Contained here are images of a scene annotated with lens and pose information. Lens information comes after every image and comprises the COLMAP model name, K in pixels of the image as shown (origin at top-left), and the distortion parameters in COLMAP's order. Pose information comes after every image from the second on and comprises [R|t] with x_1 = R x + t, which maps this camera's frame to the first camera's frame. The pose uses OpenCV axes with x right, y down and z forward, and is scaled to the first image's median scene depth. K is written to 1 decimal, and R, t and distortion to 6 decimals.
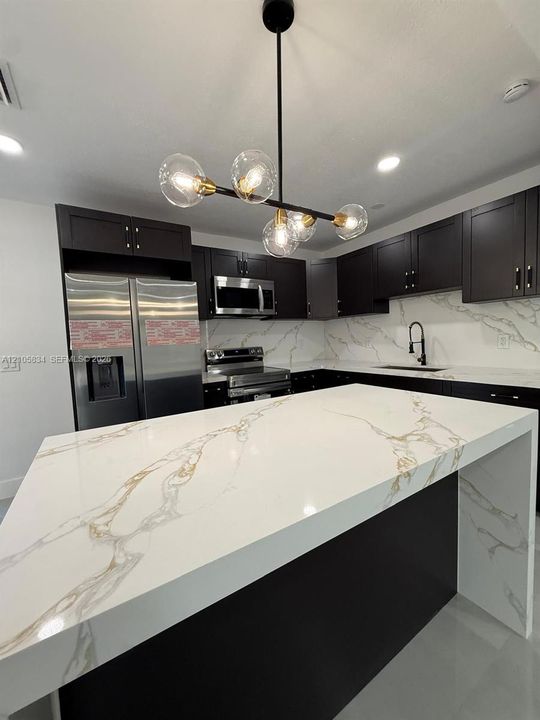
lens RADIAL K [[285.7, 0, 270.7], [0, 285.7, 356.9], [0, 0, 1]] dist [-0.000100, 0.000209]
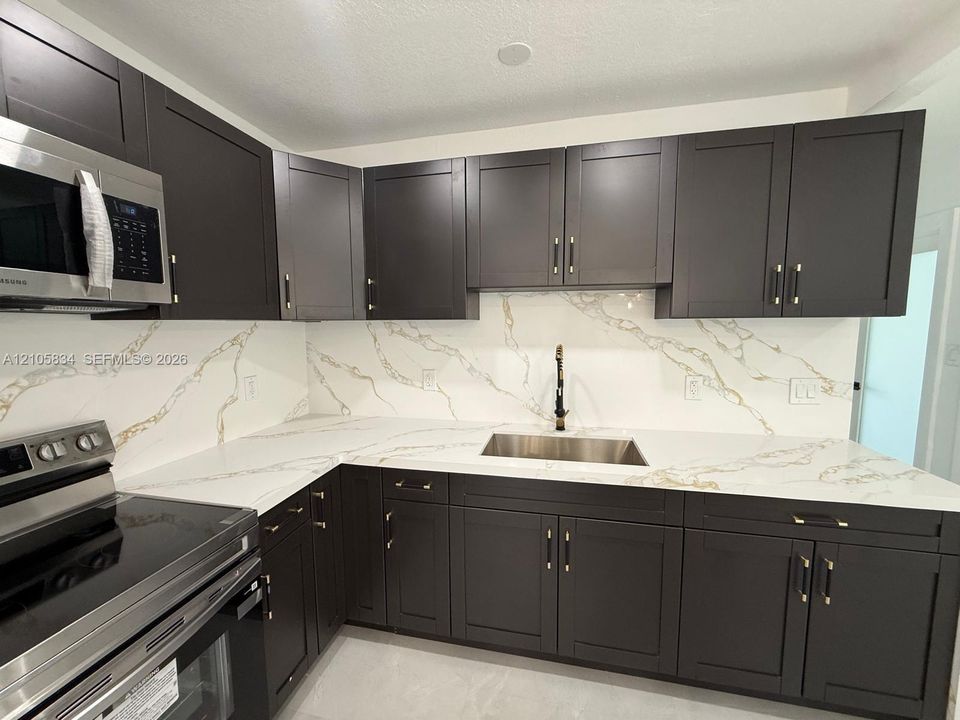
lens RADIAL K [[381.0, 0, 475.9], [0, 381.0, 359.2], [0, 0, 1]] dist [-0.000100, 0.000209]
pose [[0.711564, -0.026124, 0.702136, -0.043438], [0.021646, 0.999649, 0.015257, -0.123789], [-0.702288, 0.004342, 0.711880, 0.706082]]
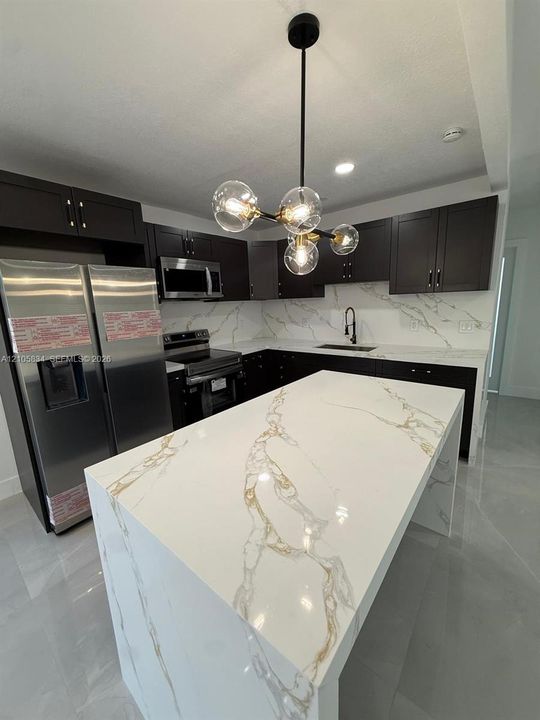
lens RADIAL K [[285.7, 0, 269.8], [0, 285.7, 356.6], [0, 0, 1]] dist [-0.000100, 0.000209]
pose [[0.949193, -0.055276, 0.309801, -0.188371], [0.019657, 0.992945, 0.116937, -0.072486], [-0.314079, -0.104906, 0.943583, -0.016354]]
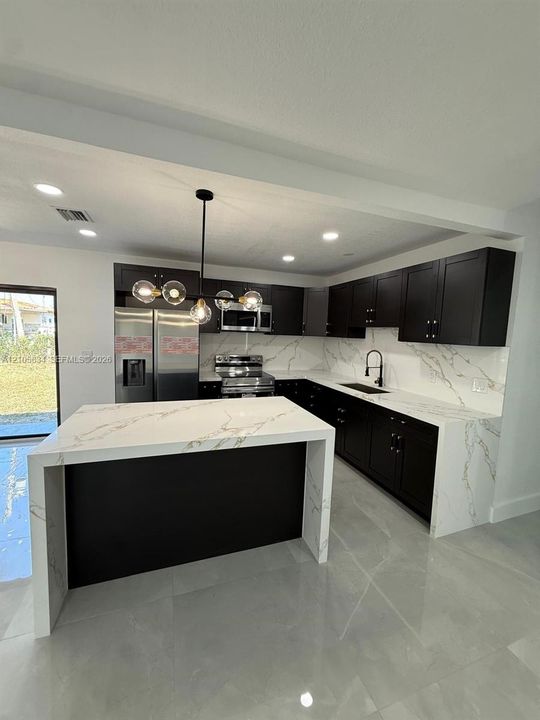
lens RADIAL K [[285.7, 0, 271.0], [0, 285.7, 356.2], [0, 0, 1]] dist [-0.000100, 0.000209]
pose [[0.972078, 0.097198, -0.213582, 0.377447], [-0.092426, 0.995197, 0.032244, -0.105414], [0.215690, -0.011604, 0.976393, -0.291582]]
